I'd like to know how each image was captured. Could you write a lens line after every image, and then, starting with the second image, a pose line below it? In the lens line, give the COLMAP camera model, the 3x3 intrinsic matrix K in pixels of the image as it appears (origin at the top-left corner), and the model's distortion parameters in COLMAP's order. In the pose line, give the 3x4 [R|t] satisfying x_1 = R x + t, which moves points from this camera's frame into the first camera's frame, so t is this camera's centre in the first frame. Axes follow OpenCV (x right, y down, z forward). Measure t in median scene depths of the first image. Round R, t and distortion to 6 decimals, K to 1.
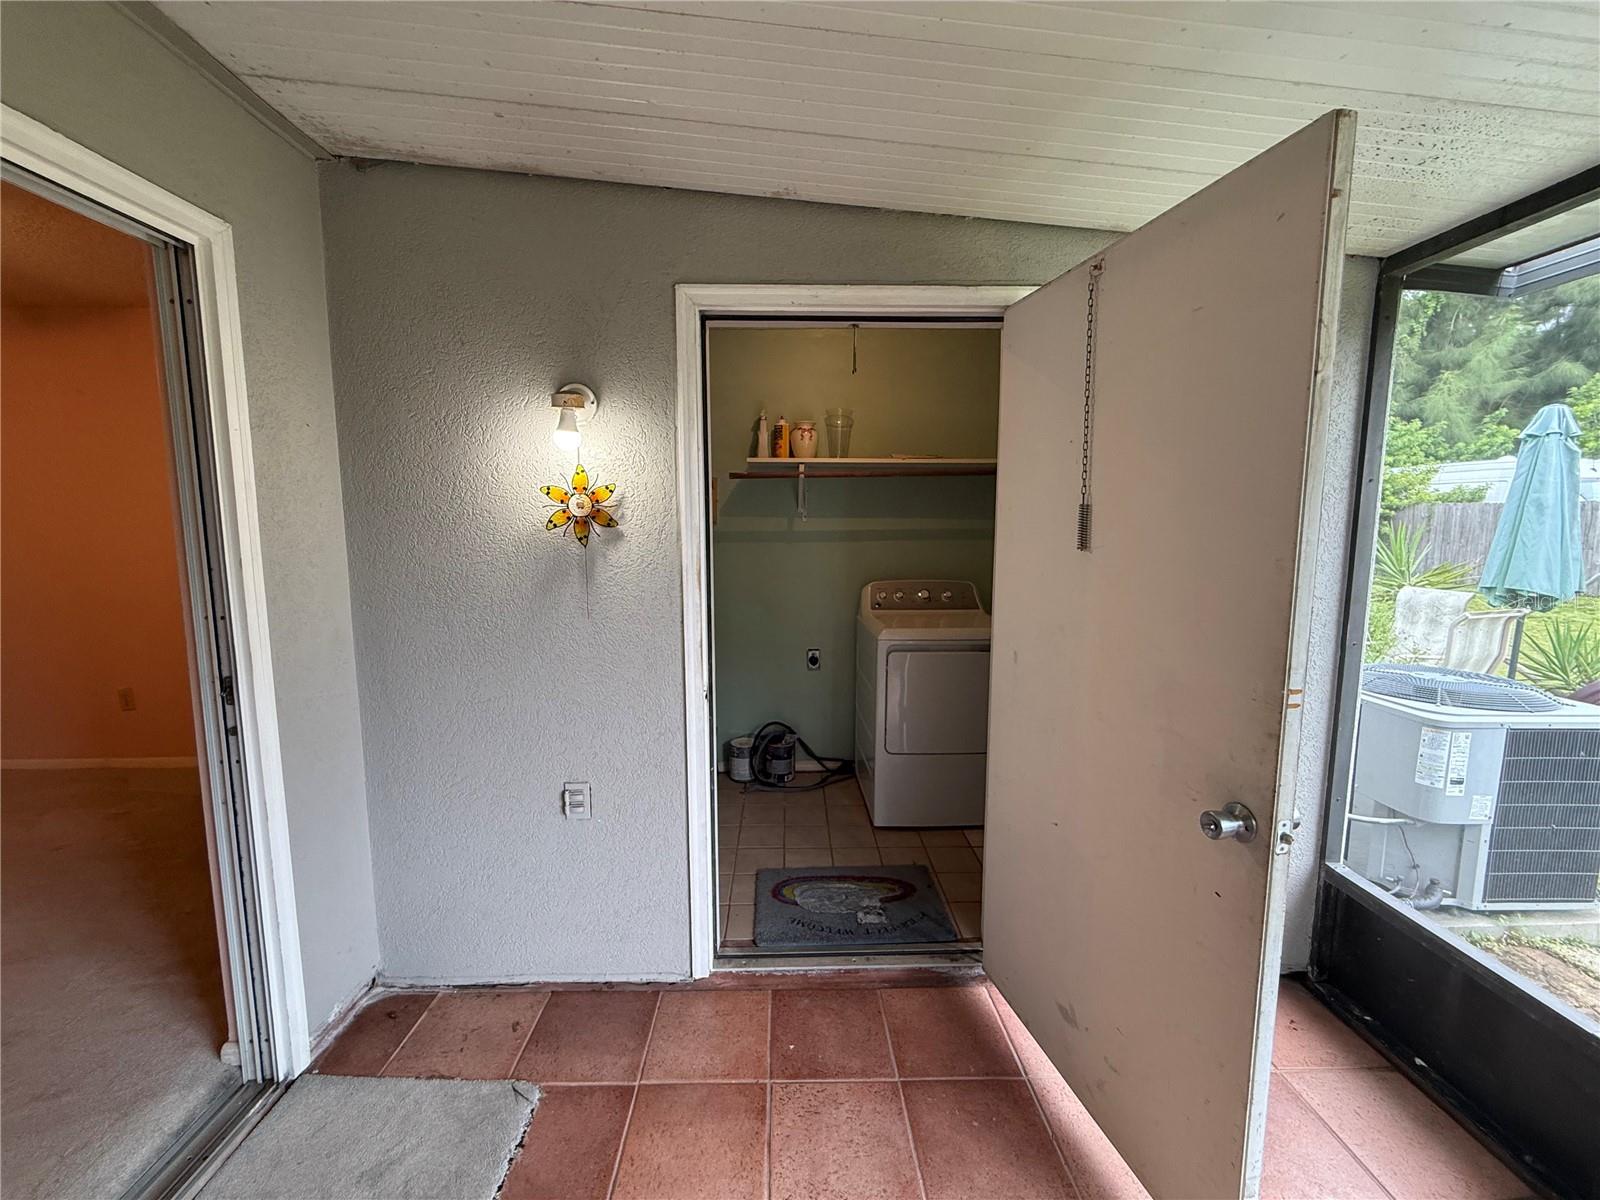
lens RADIAL K [[641.8, 0, 794.7], [0, 641.8, 599.3], [0, 0, 1]] dist [0.001284, 0.000212]
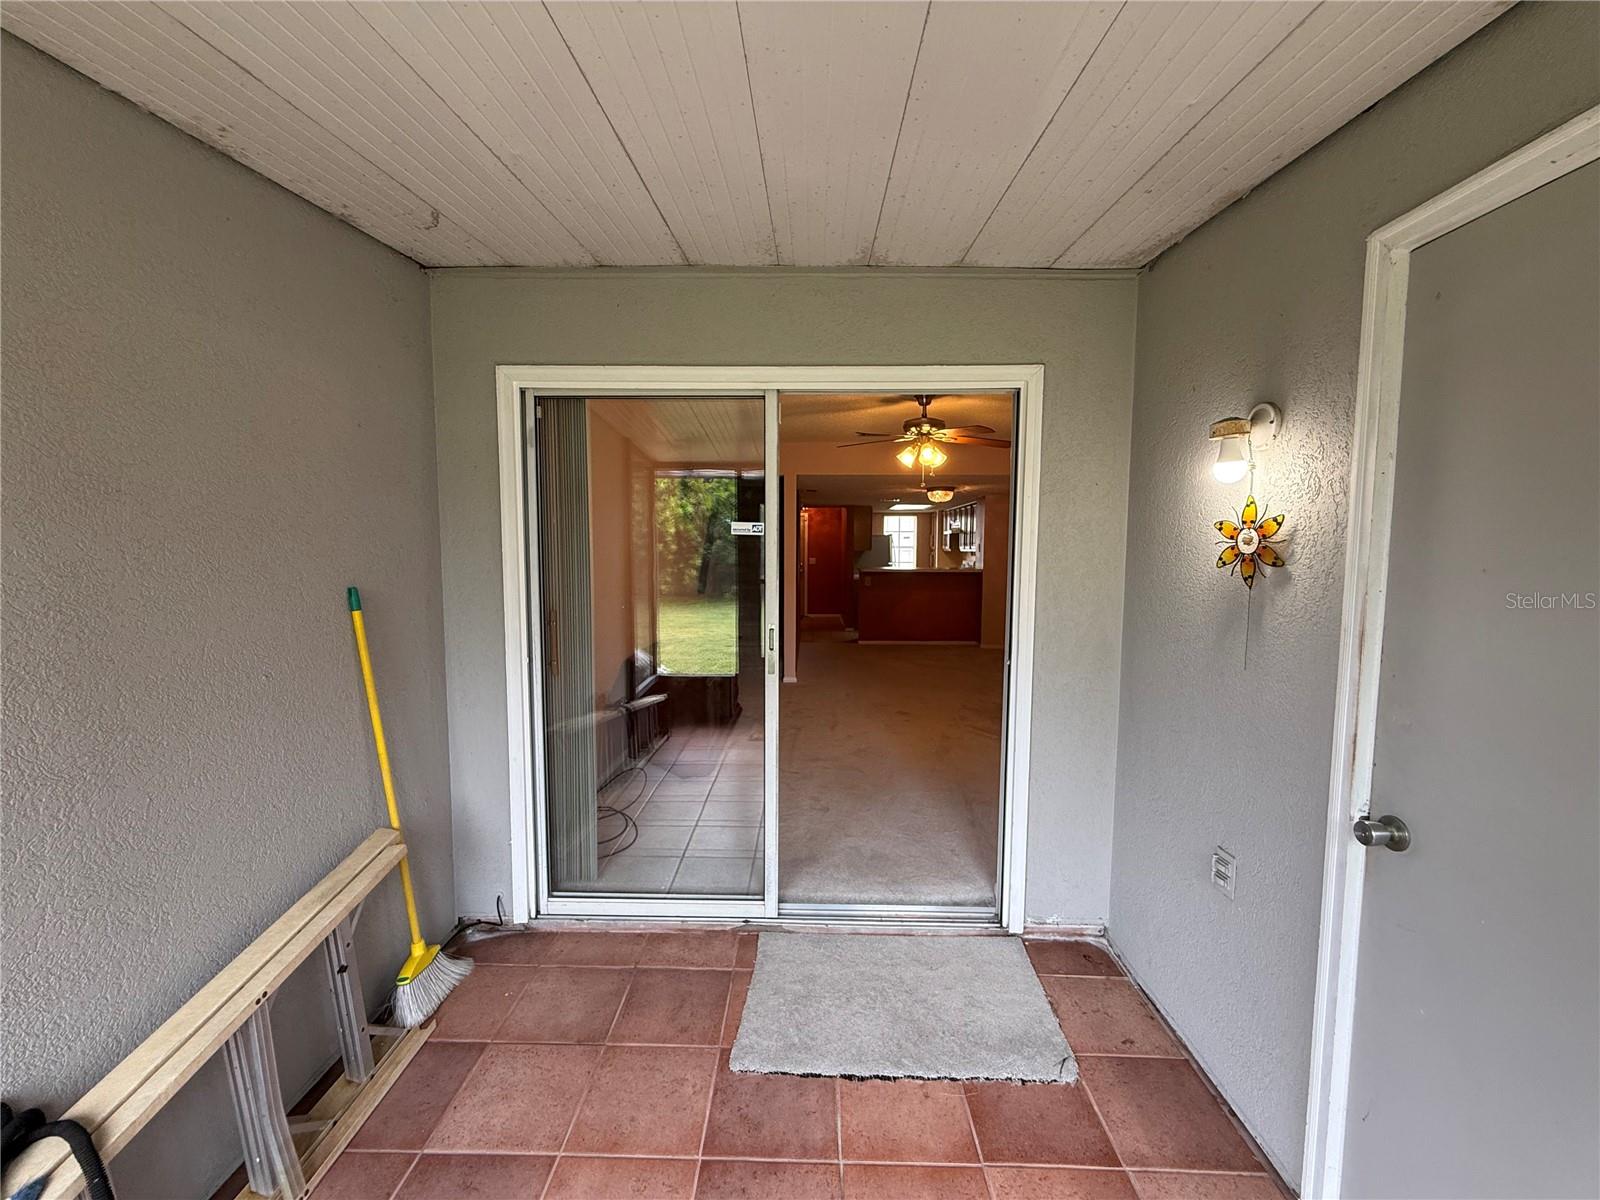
lens RADIAL K [[641.8, 0, 796.7], [0, 641.8, 597.3], [0, 0, 1]] dist [0.001284, 0.000212]
pose [[-0.056217, 0.077540, -0.995403, 0.583530], [-0.120513, 0.989163, 0.083860, -0.069475], [0.991119, 0.124674, -0.046263, 0.435479]]
